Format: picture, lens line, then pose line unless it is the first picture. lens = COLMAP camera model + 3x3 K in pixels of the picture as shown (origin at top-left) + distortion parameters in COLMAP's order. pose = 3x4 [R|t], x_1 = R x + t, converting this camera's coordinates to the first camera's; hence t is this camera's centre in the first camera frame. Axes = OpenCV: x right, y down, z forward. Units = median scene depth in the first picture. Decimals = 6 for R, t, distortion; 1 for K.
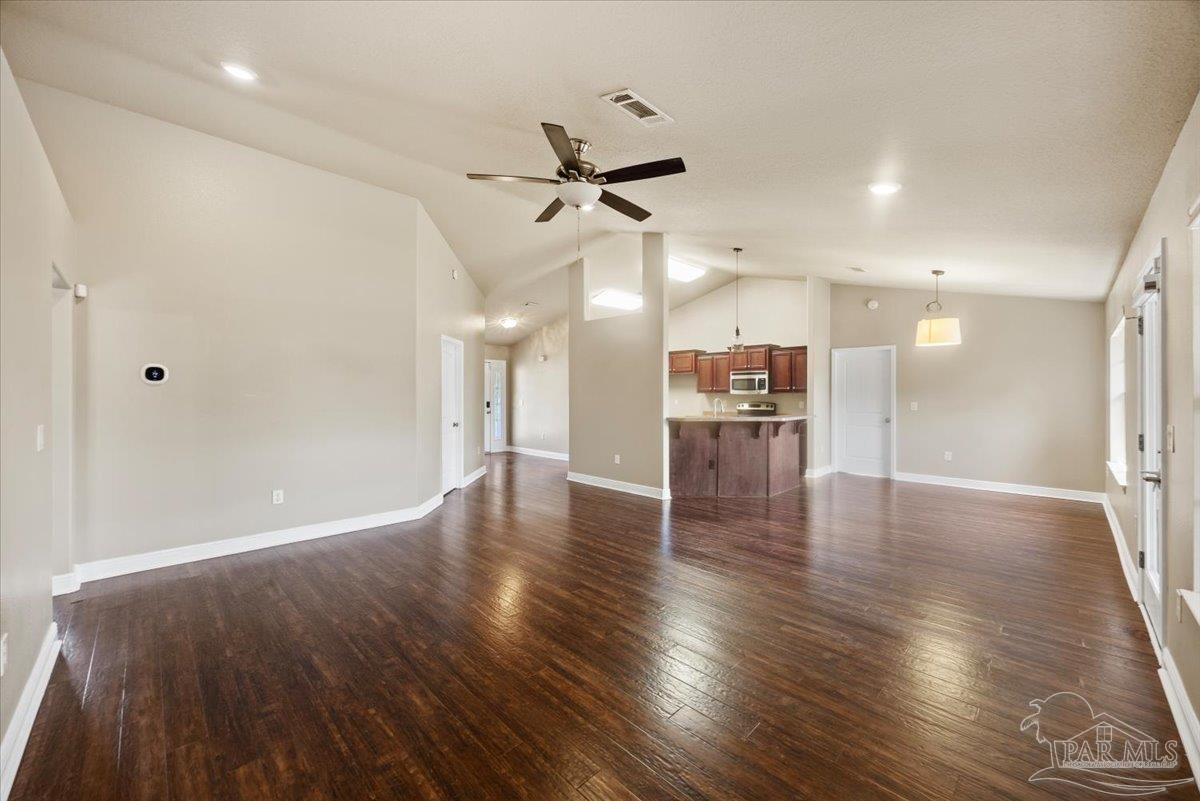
lens RADIAL K [[462.5, 0, 598.3], [0, 462.5, 393.1], [0, 0, 1]] dist [0.001811, 0.000067]
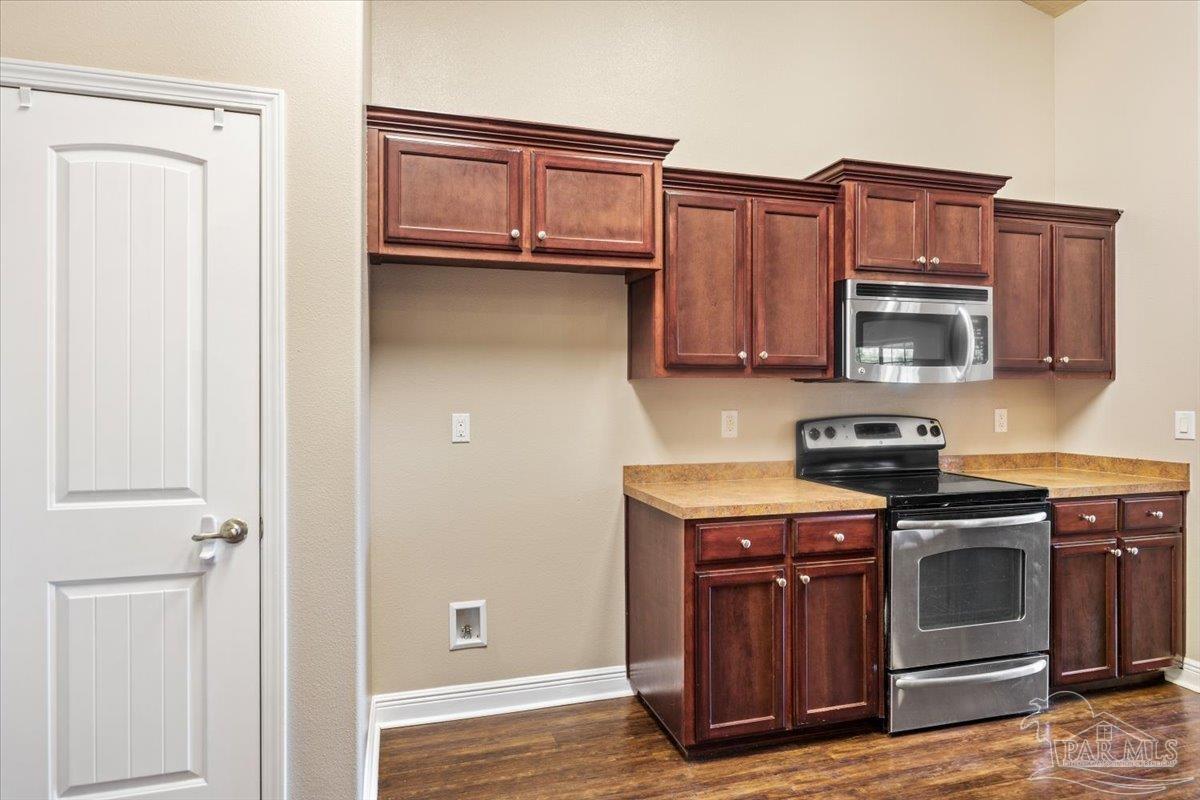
lens RADIAL K [[704.9, 0, 600.0], [0, 704.9, 400.0], [0, 0, 1]] dist [0.013614, 0.000308]
pose [[0.464192, -0.008043, 0.885698, -0.085142], [0.003041, 0.999967, 0.007487, 0.010877], [-0.885729, -0.000782, 0.464201, 1.339282]]
